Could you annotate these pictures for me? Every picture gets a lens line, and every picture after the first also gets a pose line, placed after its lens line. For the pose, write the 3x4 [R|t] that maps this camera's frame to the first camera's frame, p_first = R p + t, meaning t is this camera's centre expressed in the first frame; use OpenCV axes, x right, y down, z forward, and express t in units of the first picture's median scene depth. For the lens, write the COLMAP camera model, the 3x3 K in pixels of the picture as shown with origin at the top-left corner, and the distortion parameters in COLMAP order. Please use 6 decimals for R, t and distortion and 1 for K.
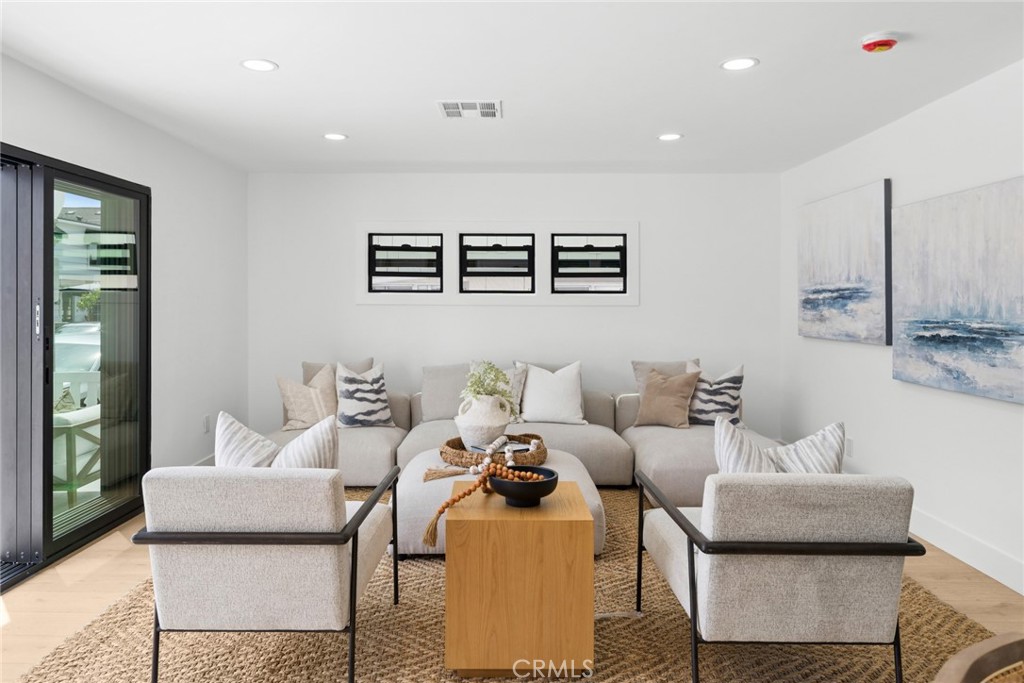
lens RADIAL K [[681.3, 0, 510.1], [0, 681.3, 336.7], [0, 0, 1]] dist [0.001522, 0.001203]
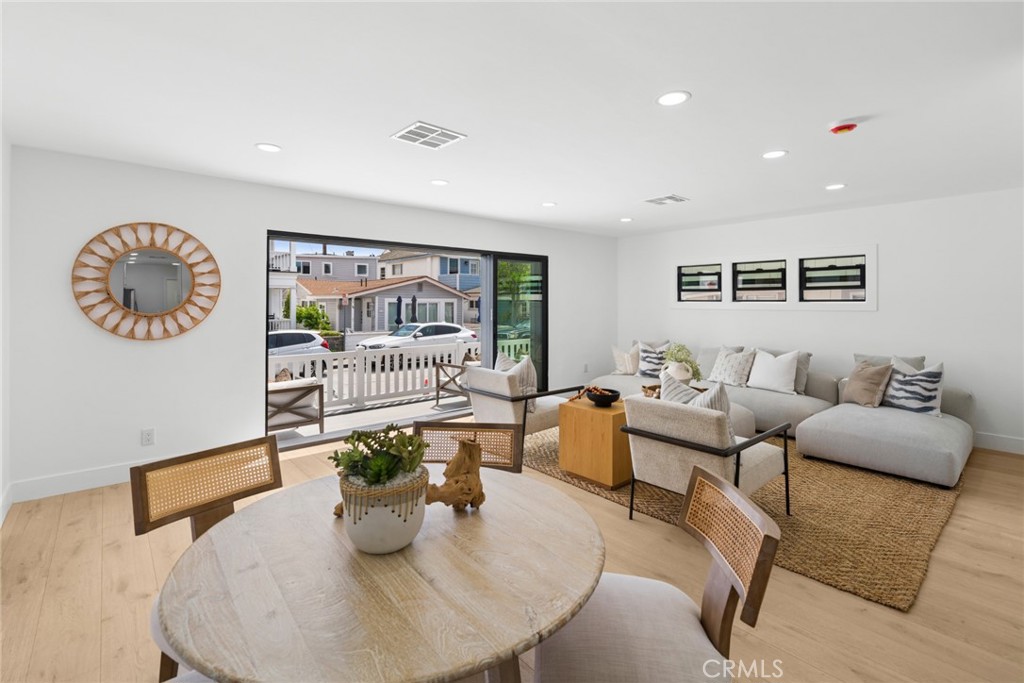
lens RADIAL K [[469.1, 0, 517.0], [0, 469.1, 294.5], [0, 0, 1]] dist [0.002357, -0.000930]
pose [[0.678527, -0.014817, -0.734426, 0.440124], [-0.045956, 0.996982, -0.062572, 0.009518], [0.733137, 0.076207, 0.675798, -0.082884]]
